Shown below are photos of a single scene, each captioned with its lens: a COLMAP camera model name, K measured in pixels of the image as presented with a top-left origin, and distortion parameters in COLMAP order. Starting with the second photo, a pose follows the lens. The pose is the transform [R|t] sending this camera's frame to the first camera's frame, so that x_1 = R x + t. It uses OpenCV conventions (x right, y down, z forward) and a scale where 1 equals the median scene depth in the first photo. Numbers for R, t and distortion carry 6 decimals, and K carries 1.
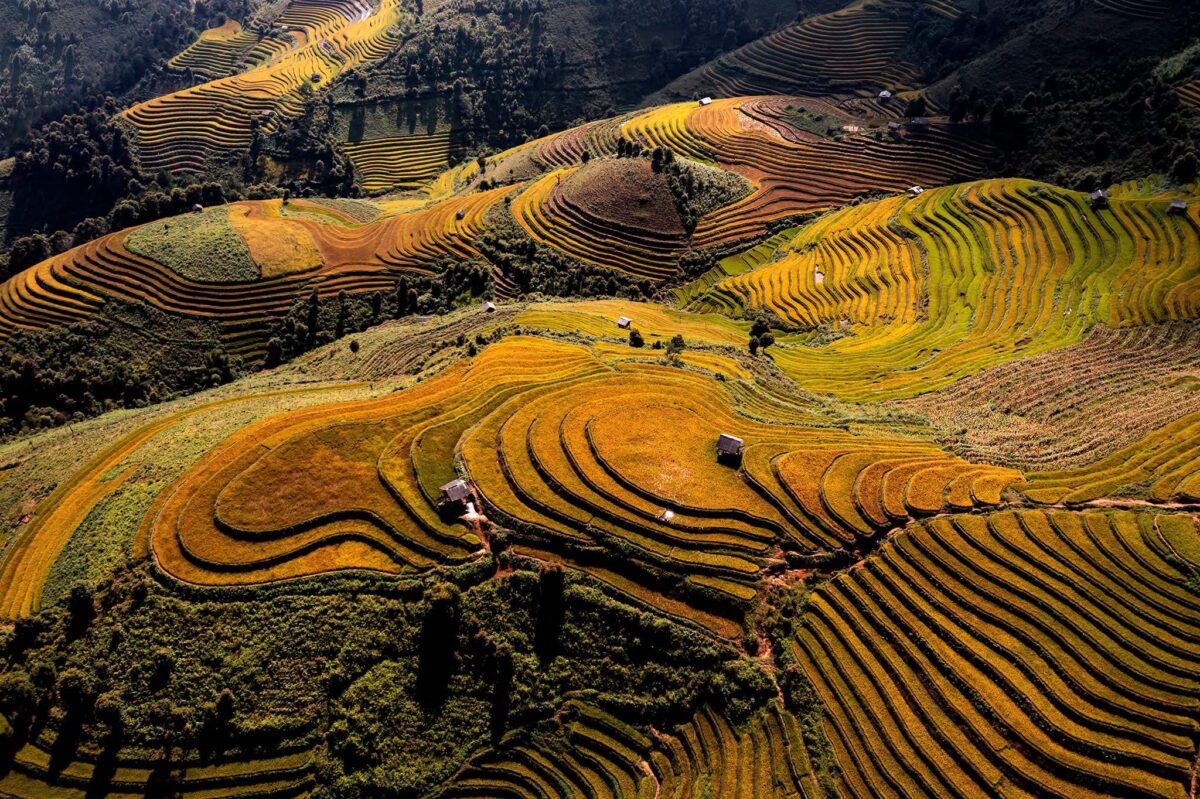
lens RADIAL K [[958.3, 0, 601.7], [0, 958.3, 397.5], [0, 0, 1]] dist [0.008362, 0.002395]
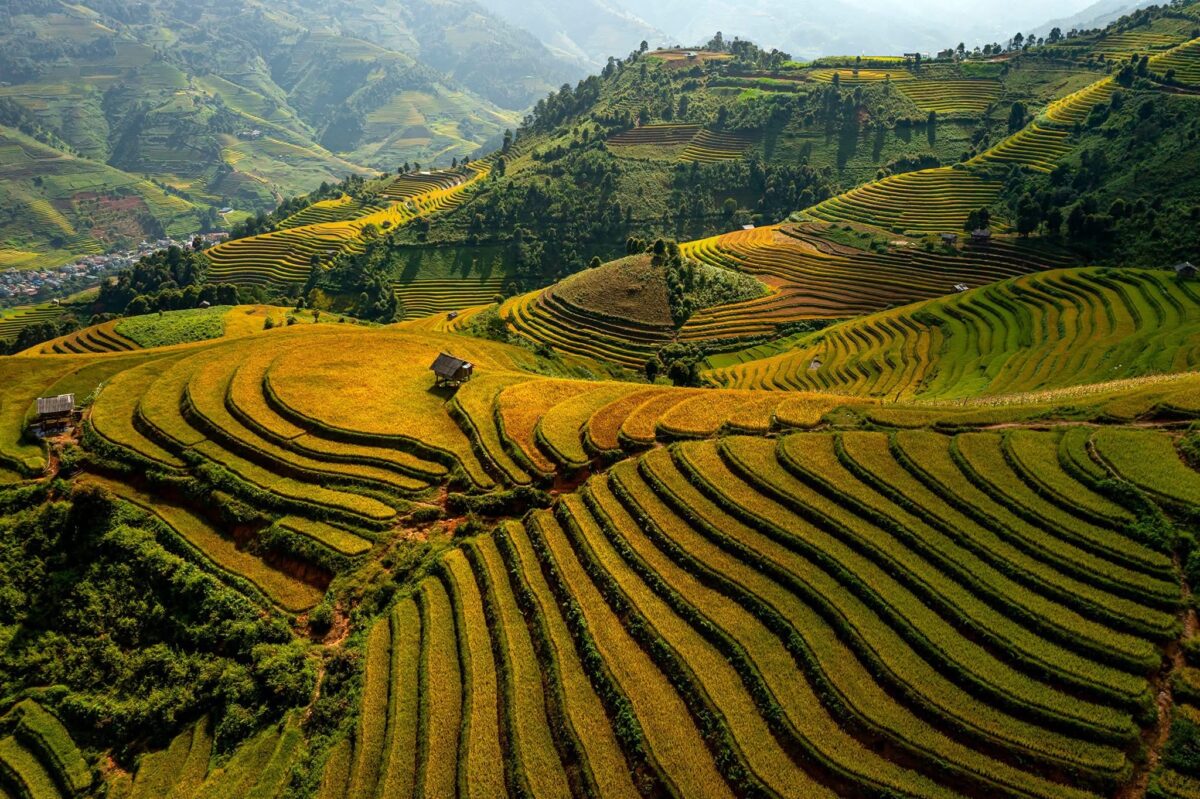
lens RADIAL K [[958.3, 0, 599.7], [0, 958.3, 399.9], [0, 0, 1]] dist [0.008362, 0.002395]
pose [[0.981610, 0.074440, -0.175786, 0.213997], [-0.118392, 0.959746, -0.254696, 0.137387], [0.149750, 0.270824, 0.950910, 0.253566]]
